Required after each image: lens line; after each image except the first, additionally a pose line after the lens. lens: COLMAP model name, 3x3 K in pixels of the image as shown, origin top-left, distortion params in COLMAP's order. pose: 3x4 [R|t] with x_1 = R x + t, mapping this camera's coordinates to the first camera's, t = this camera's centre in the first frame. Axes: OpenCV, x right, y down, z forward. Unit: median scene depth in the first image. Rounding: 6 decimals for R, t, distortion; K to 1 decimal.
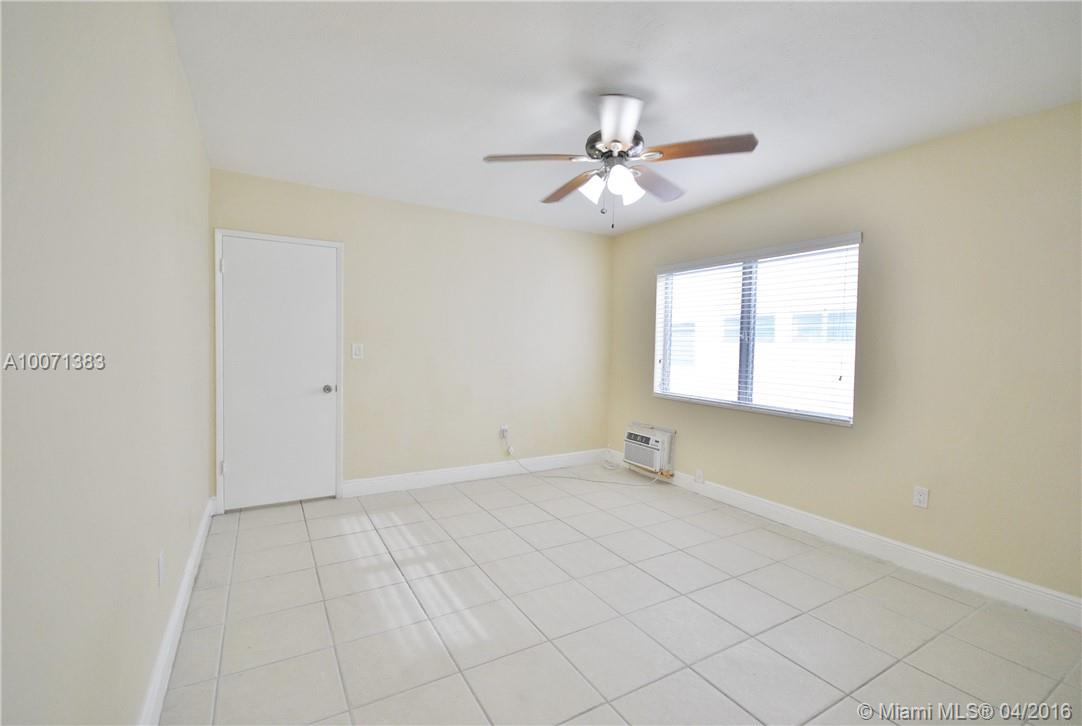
lens RADIAL K [[456.7, 0, 521.3], [0, 456.7, 360.4], [0, 0, 1]] dist [-0.000993, -0.000086]
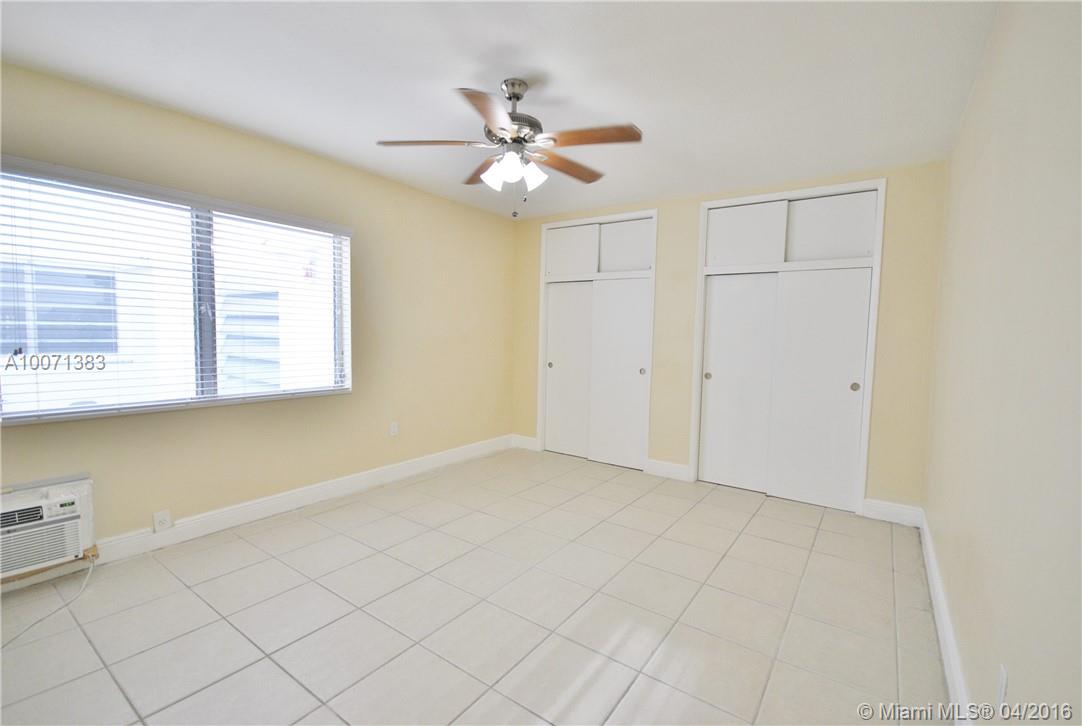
lens RADIAL K [[481.1, 0, 543.9], [0, 481.1, 362.8], [0, 0, 1]] dist [0.000567, -0.000057]
pose [[-0.432302, -0.087335, 0.897490, -0.656522], [0.003175, 0.995145, 0.098367, -0.056933], [-0.901723, 0.045374, -0.429926, 1.157252]]
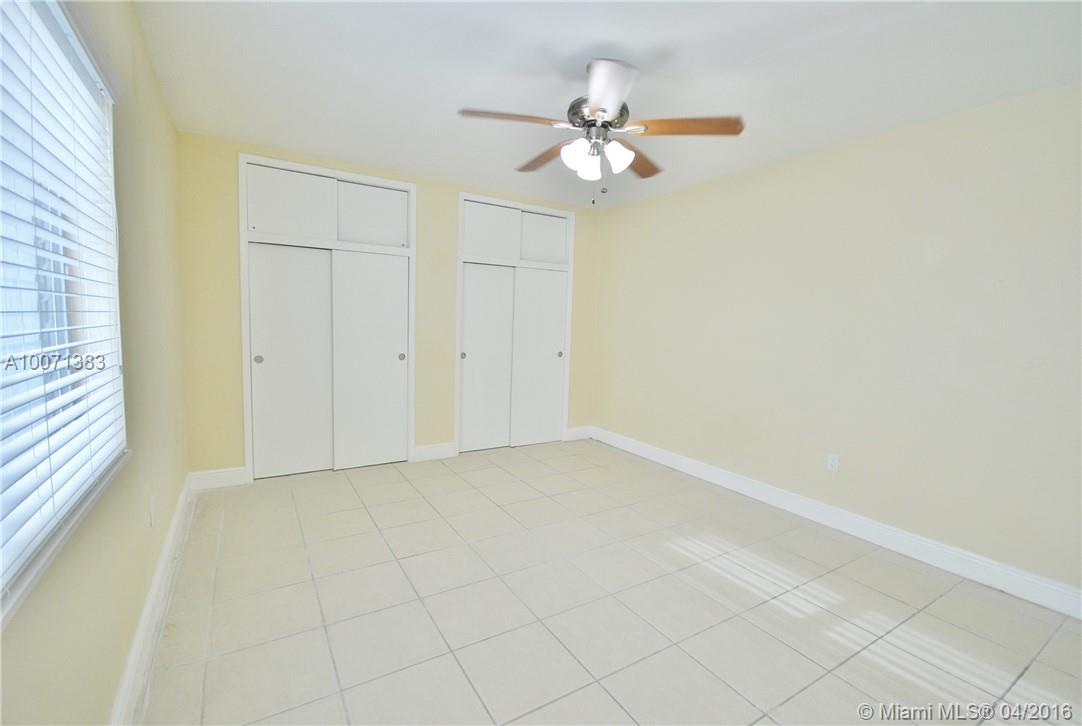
lens RADIAL K [[480.0, 0, 542.8], [0, 480.0, 362.0], [0, 0, 1]] dist [-0.000951, -0.000449]
pose [[-0.997572, -0.043280, -0.054557, 0.282415], [-0.049766, 0.991065, 0.123747, -0.059489], [0.048714, 0.126161, -0.990813, 1.675502]]
